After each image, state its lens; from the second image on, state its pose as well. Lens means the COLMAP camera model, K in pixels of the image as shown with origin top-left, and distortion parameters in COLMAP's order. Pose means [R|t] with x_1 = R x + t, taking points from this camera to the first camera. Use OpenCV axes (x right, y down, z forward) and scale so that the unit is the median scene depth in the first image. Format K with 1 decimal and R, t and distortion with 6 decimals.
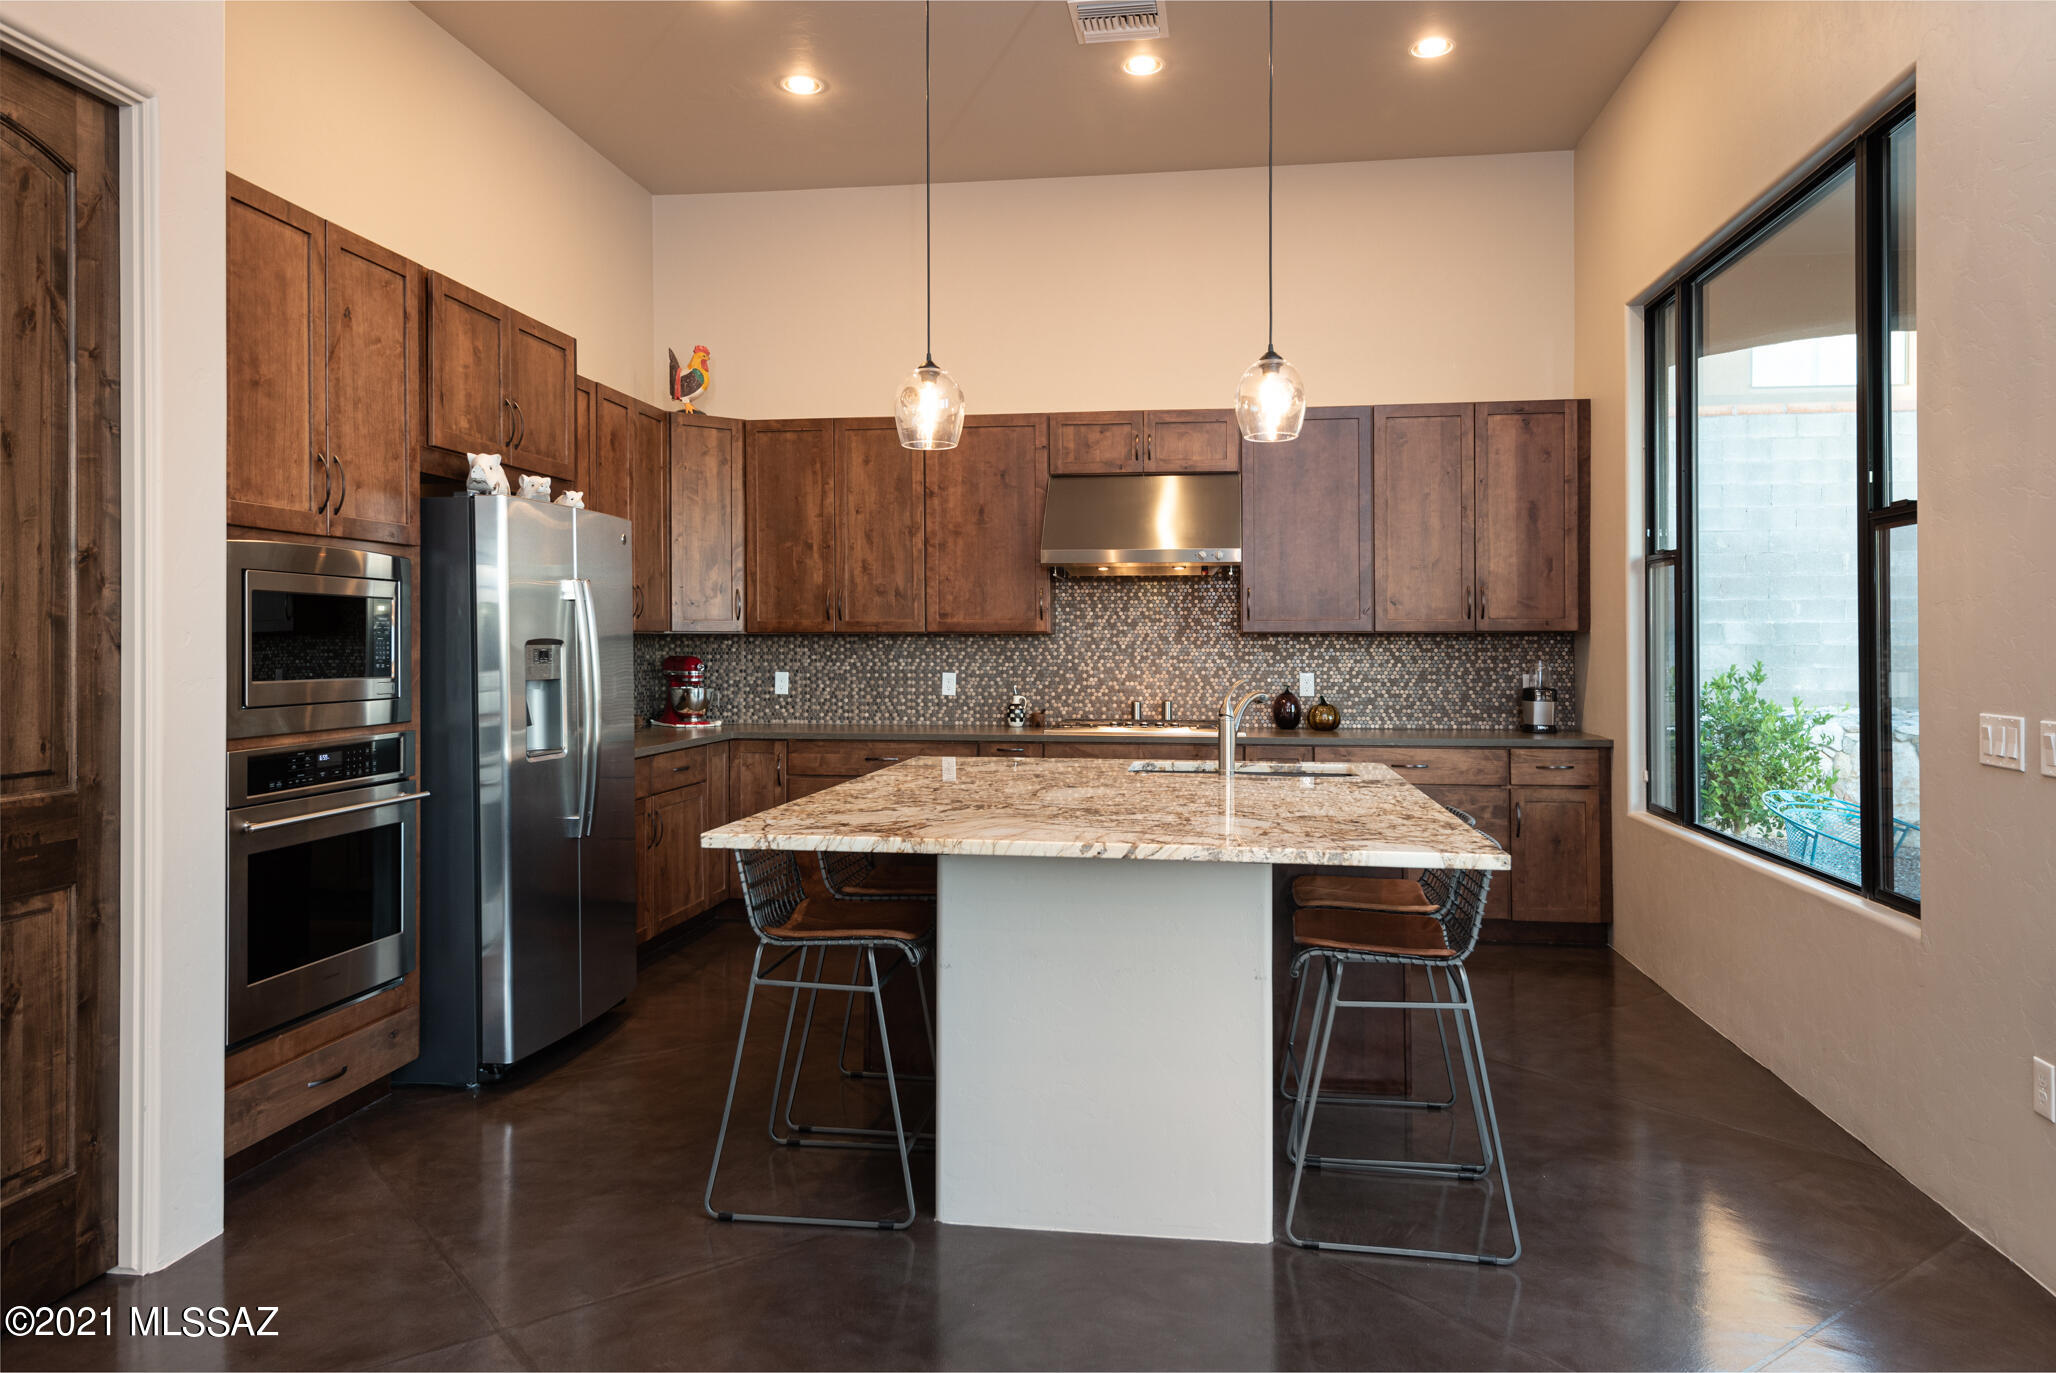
lens RADIAL K [[1405.5, 0, 1067.1], [0, 1405.5, 608.9], [0, 0, 1]] dist [0.018807, -0.010889]
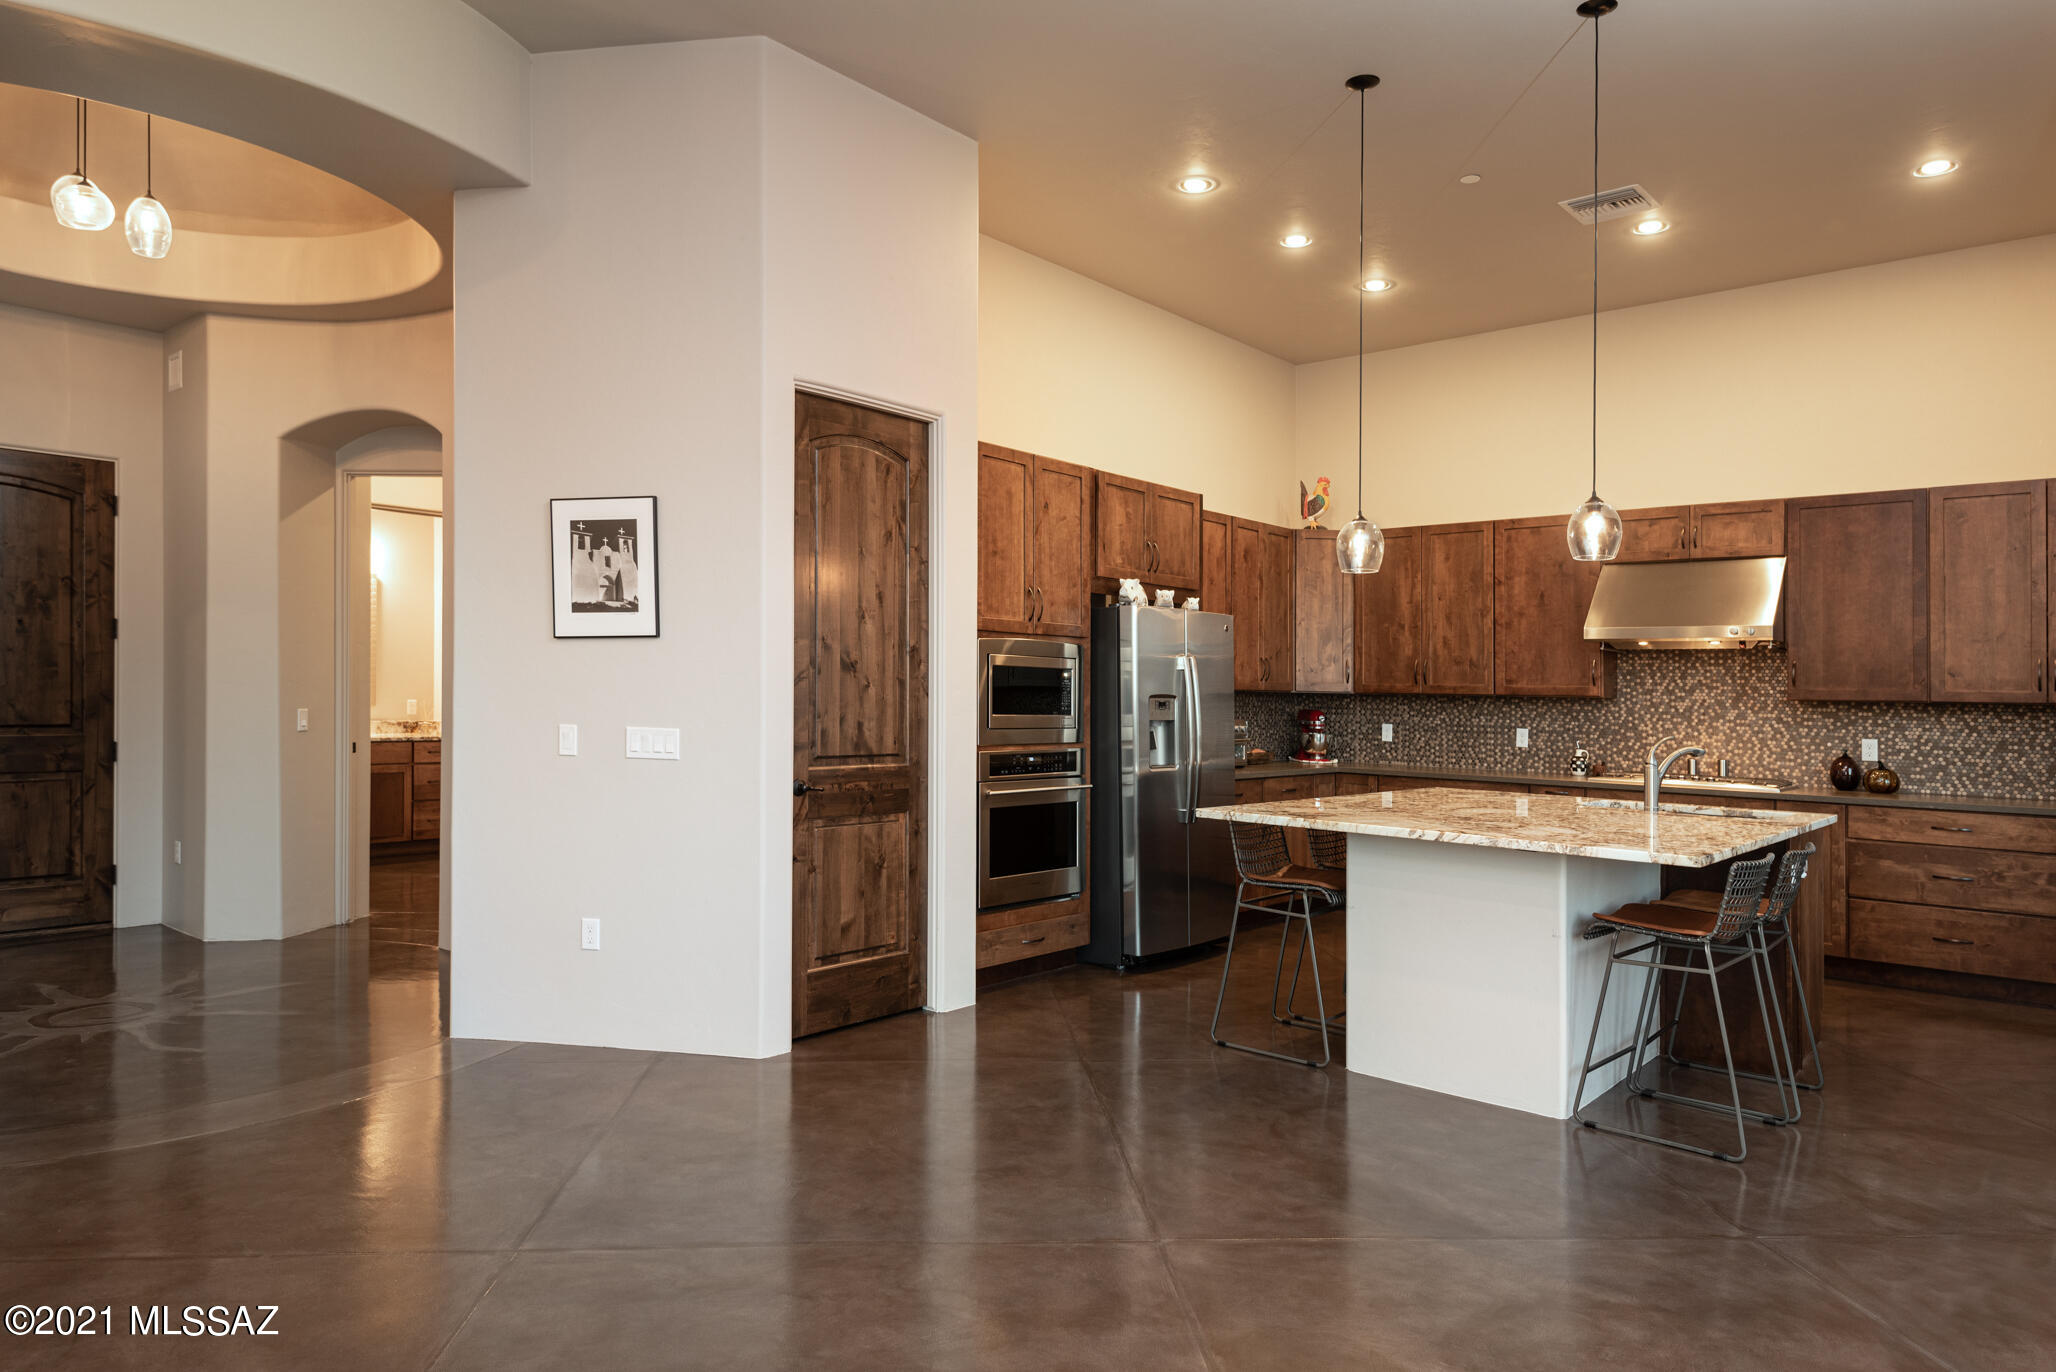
lens RADIAL K [[1267.2, 0, 1032.2], [0, 1267.2, 692.2], [0, 0, 1]] dist [0.025763, -0.018049]
pose [[0.841139, 0.016085, -0.540580, 0.263579], [-0.006801, 0.999793, 0.019166, -0.007274], [0.540776, -0.012445, 0.841074, -0.265558]]
